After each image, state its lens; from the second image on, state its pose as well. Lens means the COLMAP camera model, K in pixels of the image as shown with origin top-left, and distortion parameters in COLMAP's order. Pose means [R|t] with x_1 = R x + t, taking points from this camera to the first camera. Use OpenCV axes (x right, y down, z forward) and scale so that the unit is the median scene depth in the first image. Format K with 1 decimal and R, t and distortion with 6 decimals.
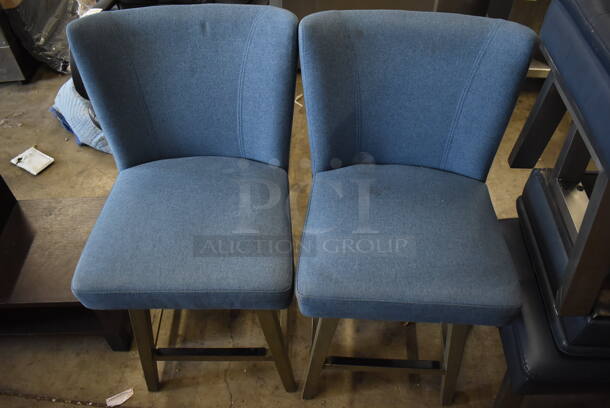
lens RADIAL K [[468.6, 0, 308.7], [0, 468.6, 200.8], [0, 0, 1]] dist [-0.100112, 0.017214]
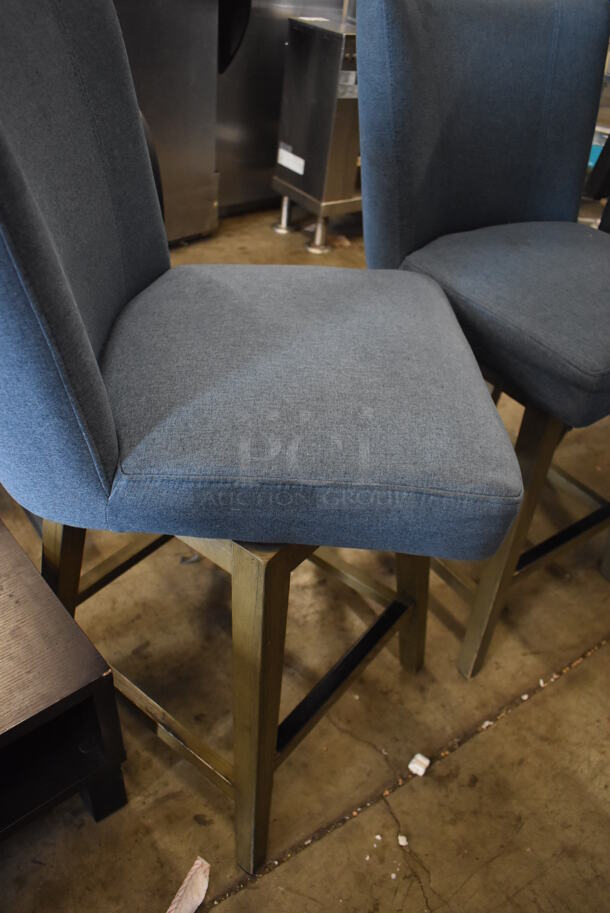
lens RADIAL K [[701.3, 0, 307.7], [0, 701.3, 457.6], [0, 0, 1]] dist [-0.100112, 0.017214]
pose [[0.780433, -0.339103, 0.525294, -0.640455], [0.402425, 0.915427, -0.006933, 0.131482], [-0.478517, 0.216802, 0.850893, 0.381832]]
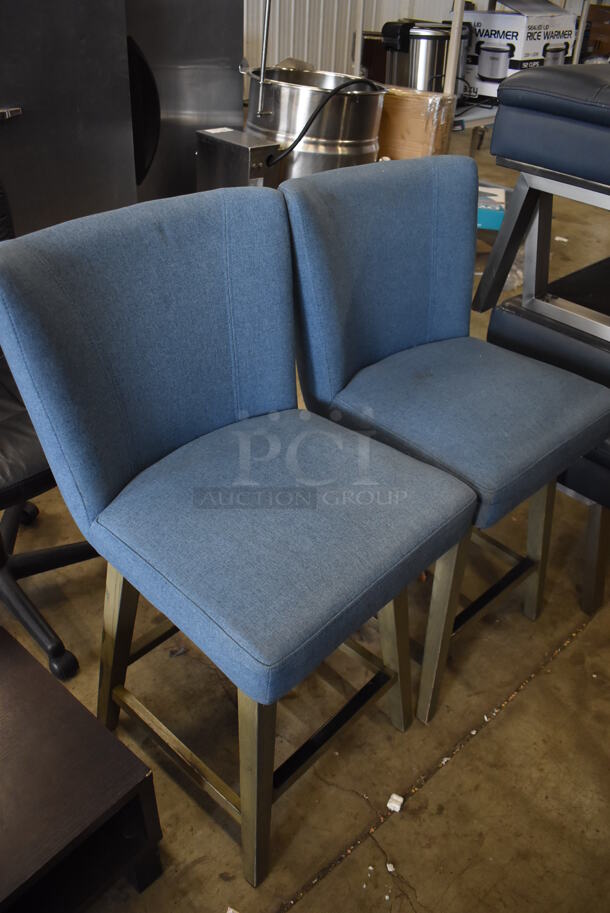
lens RADIAL K [[701.3, 0, 305.2], [0, 701.3, 459.0], [0, 0, 1]] dist [-0.100112, 0.017214]
pose [[0.684784, -0.399572, 0.609437, -0.738416], [0.505790, 0.862652, -0.002733, 0.004371], [-0.524641, 0.310119, 0.792829, 0.197445]]
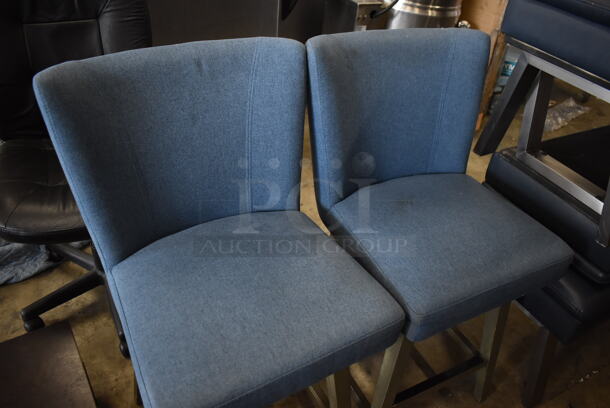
lens RADIAL K [[468.6, 0, 305.4], [0, 468.6, 202.3], [0, 0, 1]] dist [-0.100112, 0.017214]
pose [[0.863746, -0.245454, 0.440108, -0.453460], [0.318184, 0.942888, -0.098598, 0.009517], [-0.390771, 0.225199, 0.892515, 0.190172]]
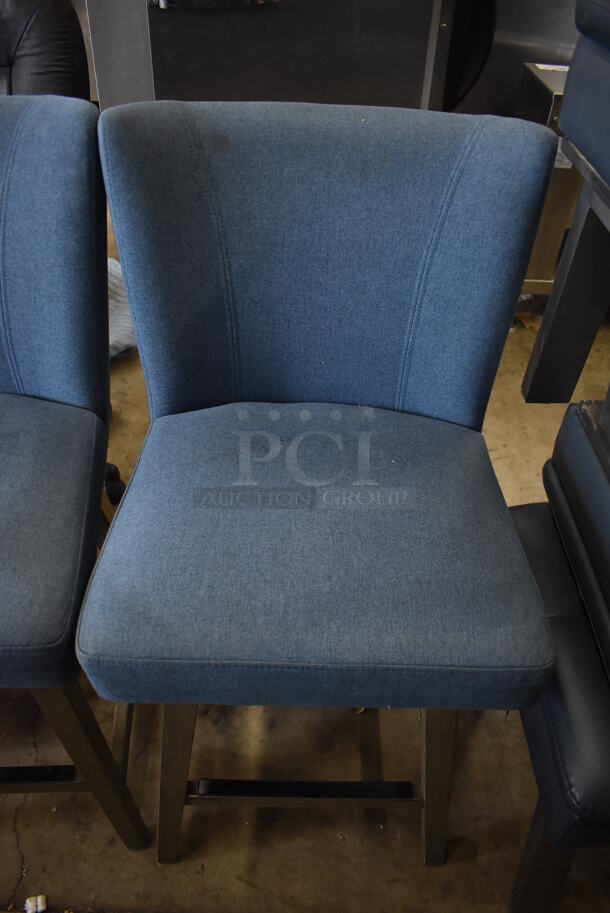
lens RADIAL K [[701.3, 0, 307.1], [0, 701.3, 461.5], [0, 0, 1]] dist [-0.100112, 0.017214]
pose [[0.997614, -0.015493, 0.067282, 0.133592], [0.021574, 0.995652, -0.090622, 0.063290], [-0.065586, 0.091858, 0.993610, 0.230854]]
